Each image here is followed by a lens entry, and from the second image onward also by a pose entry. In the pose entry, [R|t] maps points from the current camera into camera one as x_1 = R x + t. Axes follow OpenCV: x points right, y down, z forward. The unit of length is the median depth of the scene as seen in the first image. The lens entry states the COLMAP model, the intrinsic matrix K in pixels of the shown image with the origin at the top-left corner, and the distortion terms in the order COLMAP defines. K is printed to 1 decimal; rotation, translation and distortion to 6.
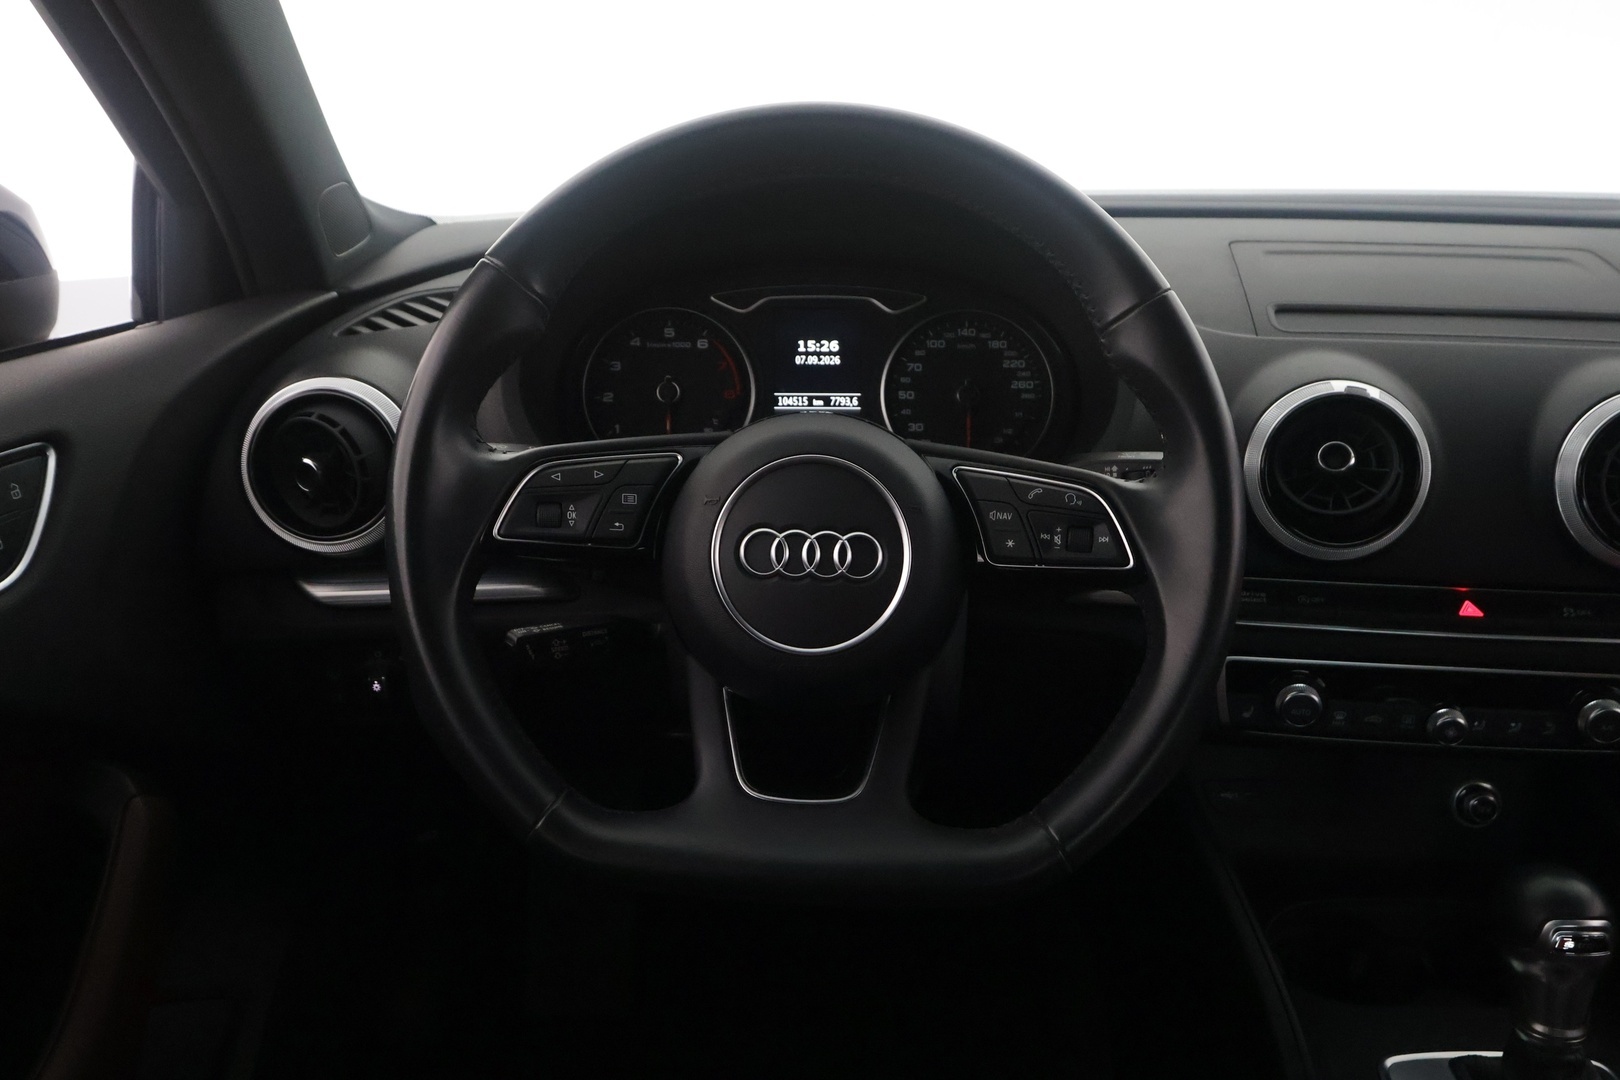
lens RADIAL K [[1291.9, 0, 810.0], [0, 1291.9, 540.0], [0, 0, 1]] dist [0.004497, 0.011603]
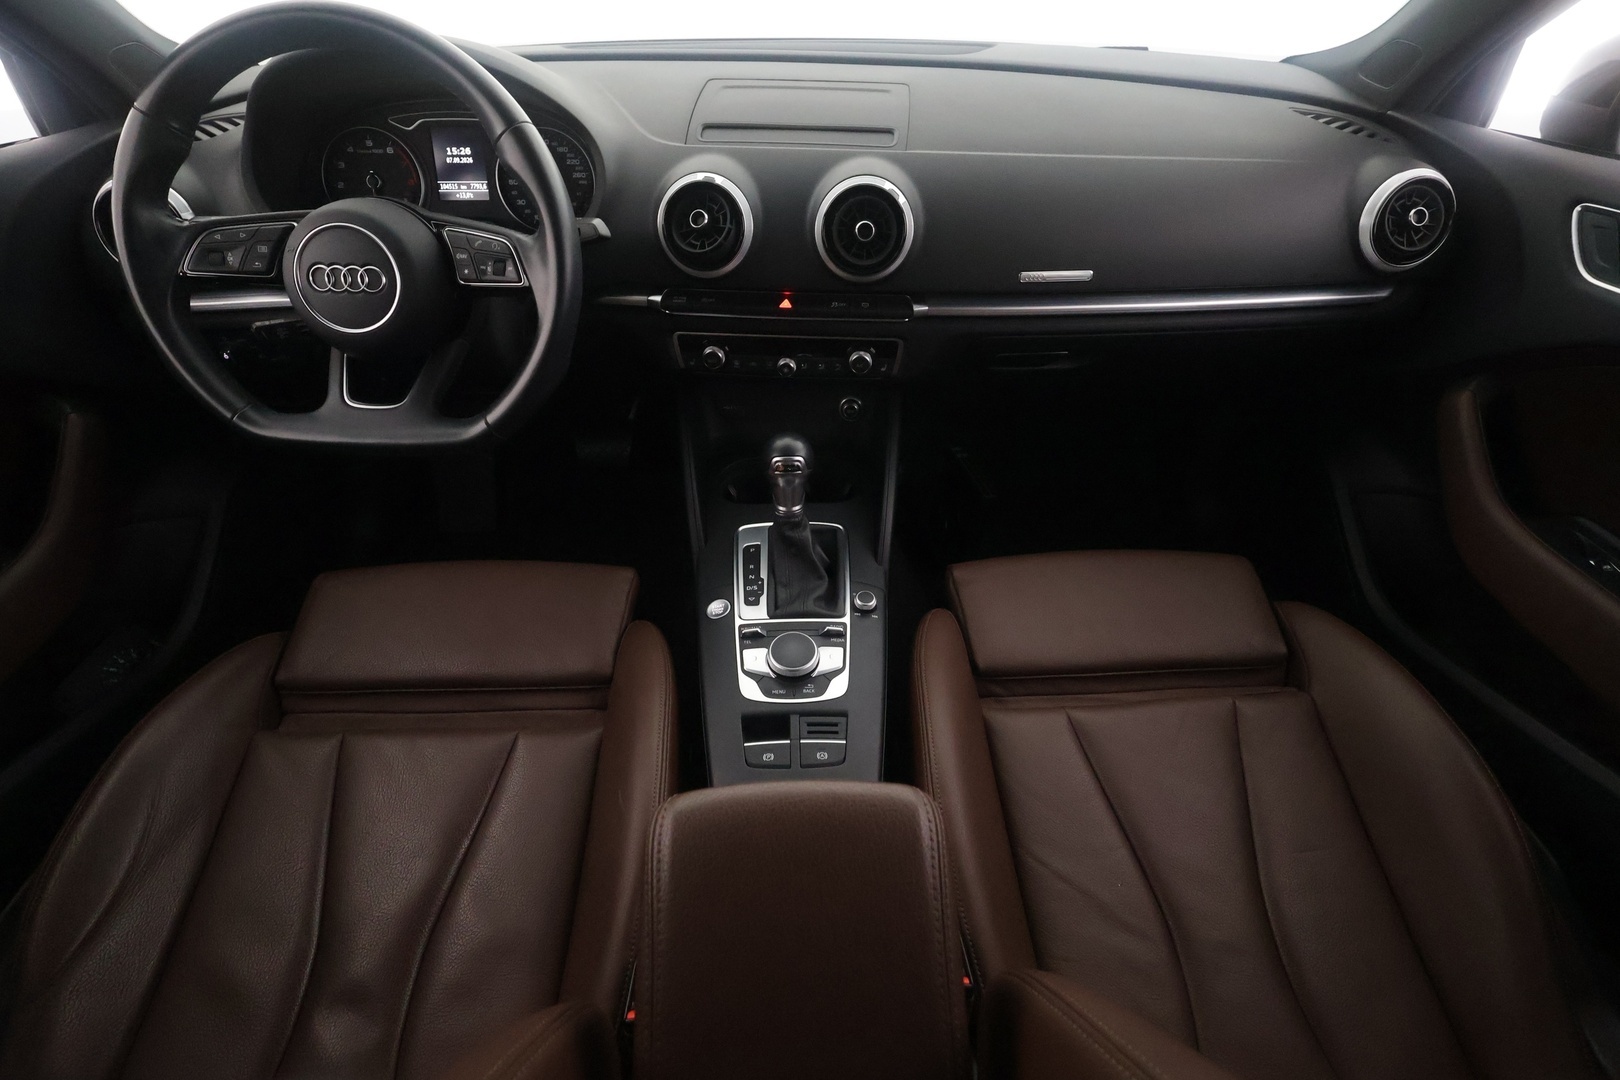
lens RADIAL K [[790.8, 0, 810.0], [0, 790.8, 540.0], [0, 0, 1]] dist [0.015733, 0.000266]
pose [[0.999392, -0.025764, 0.023485, 0.530535], [0.016774, 0.945938, 0.323912, 0.005320], [-0.030561, -0.323321, 0.945796, -0.227261]]
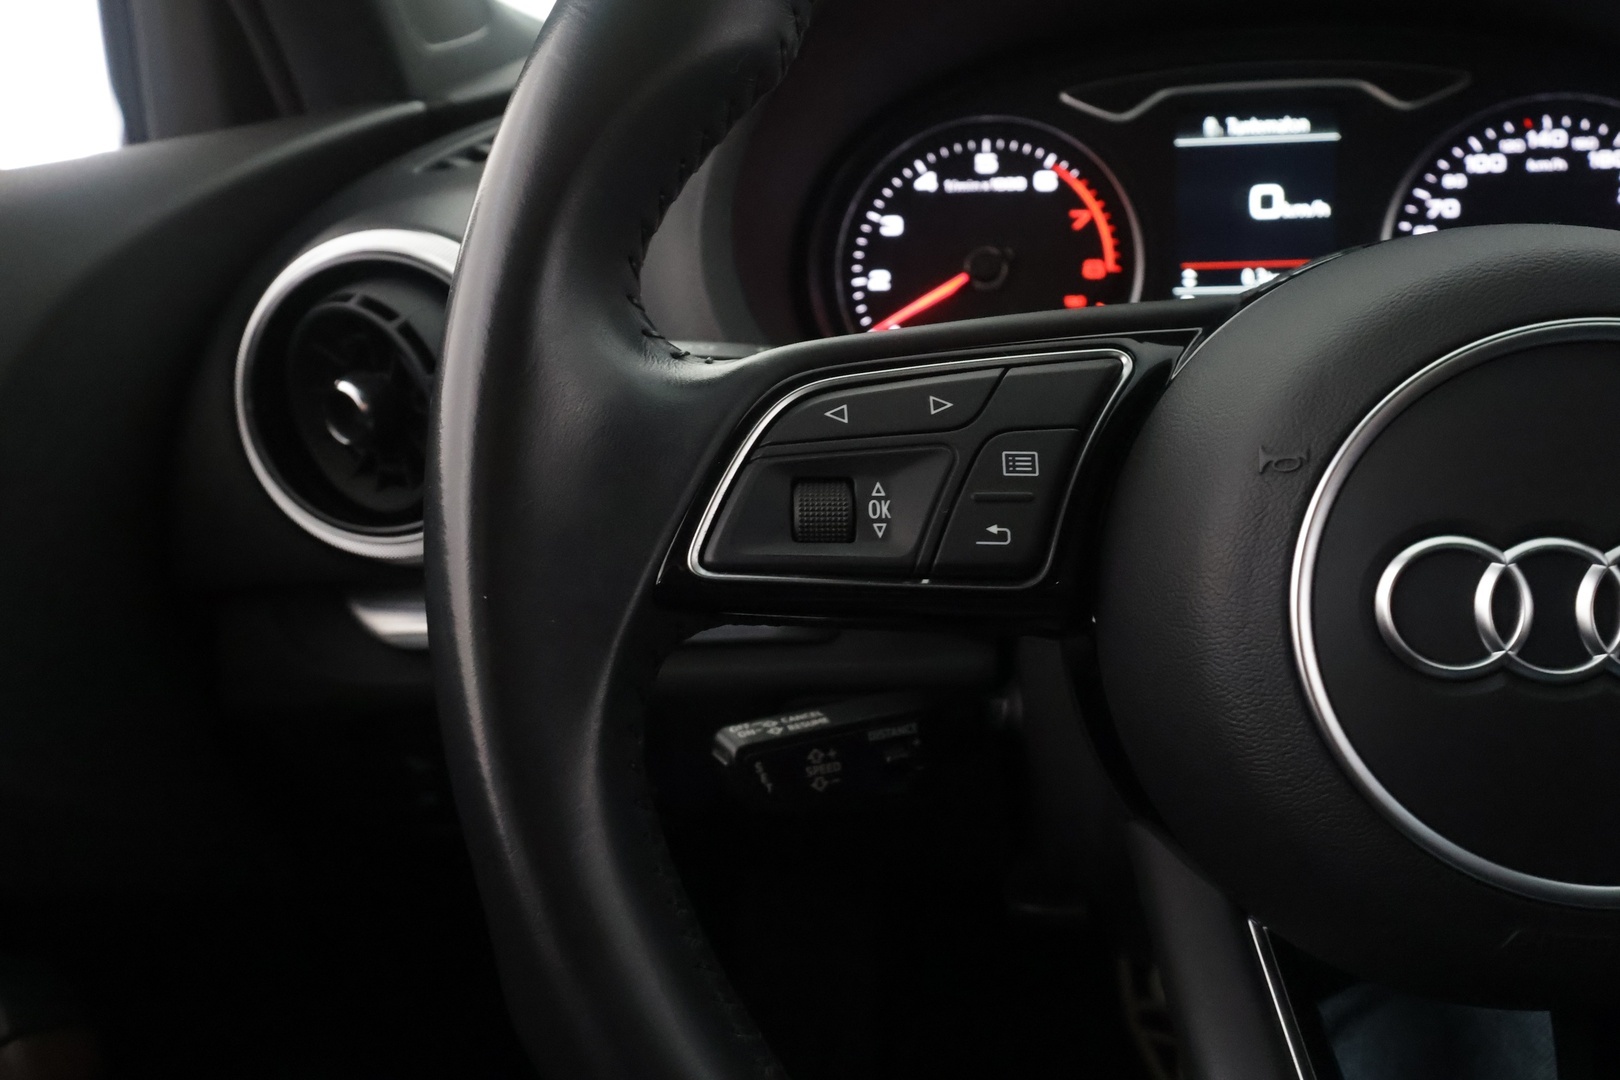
lens RADIAL K [[1264.0, 0, 835.9], [0, 1264.0, 535.3], [0, 0, 1]] dist [0.082481, -0.066577]
pose [[0.992120, 0.005152, -0.125188, -0.125536], [0.000017, 0.999149, 0.041254, -0.022419], [0.125294, -0.040931, 0.991275, 0.515018]]
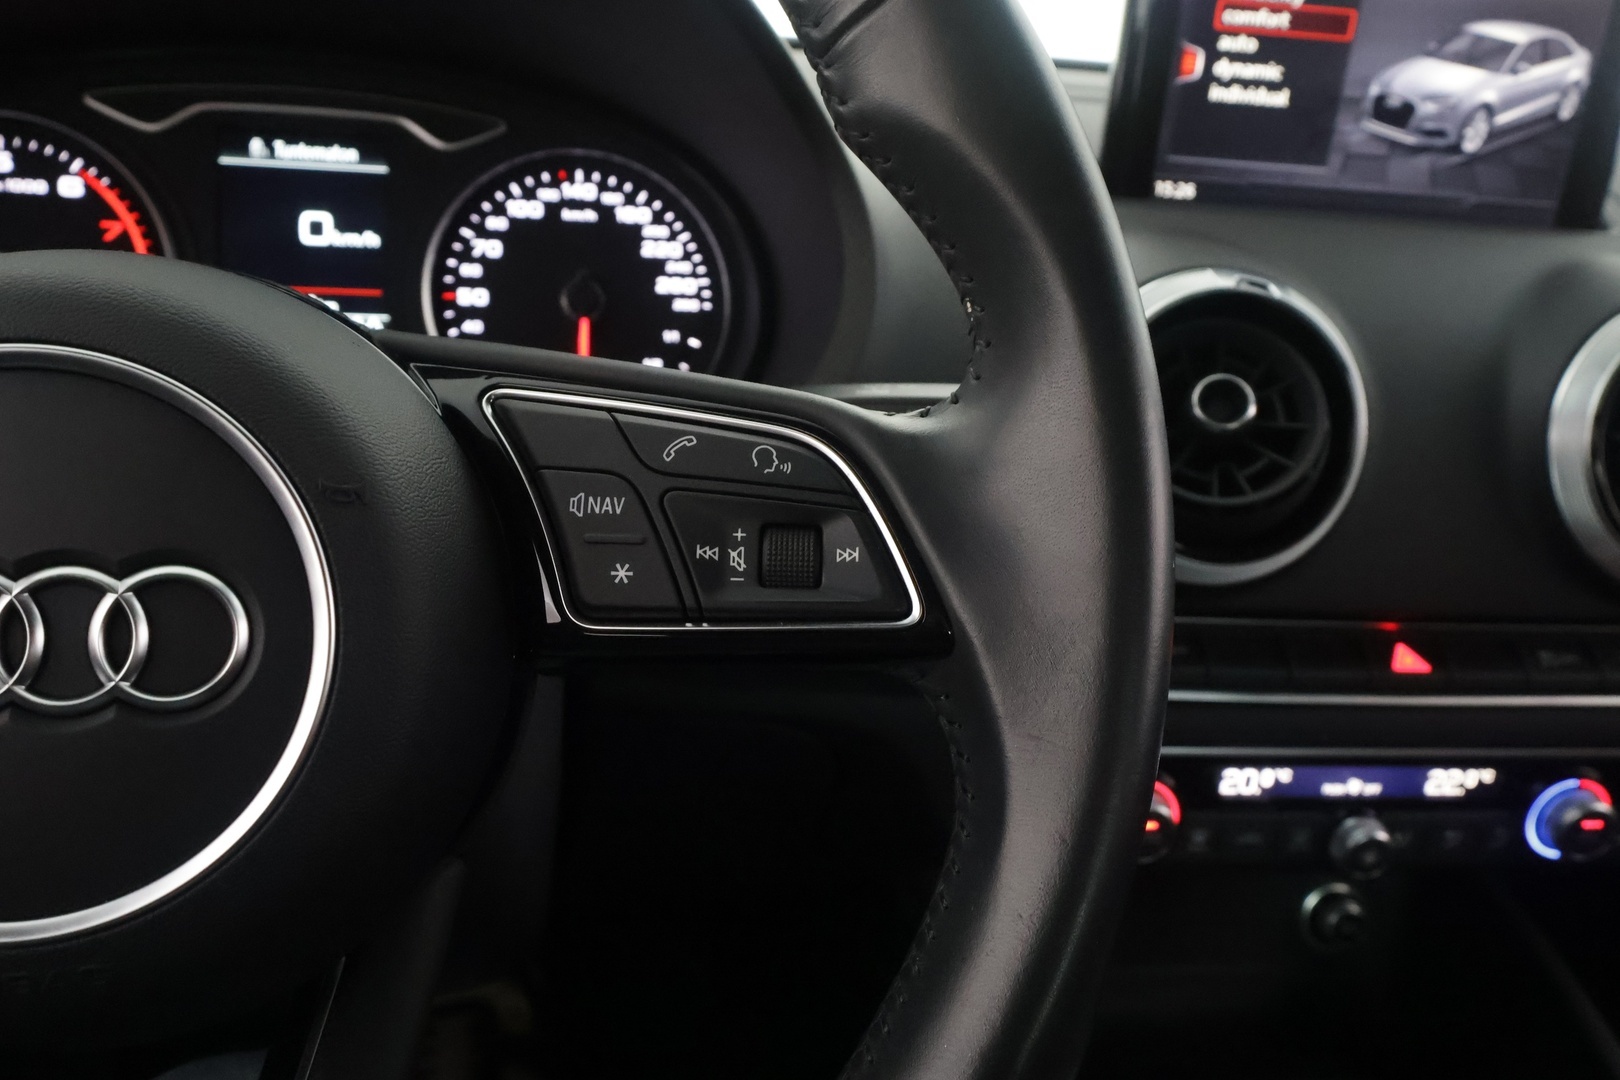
lens RADIAL K [[1306.1, 0, 816.1], [0, 1306.1, 579.0], [0, 0, 1]] dist [-0.000060, 0.004114]
pose [[0.970386, -0.017624, 0.240916, 0.097442], [0.010669, 0.999489, 0.030140, -0.005942], [-0.241324, -0.026677, 0.970078, 0.493829]]
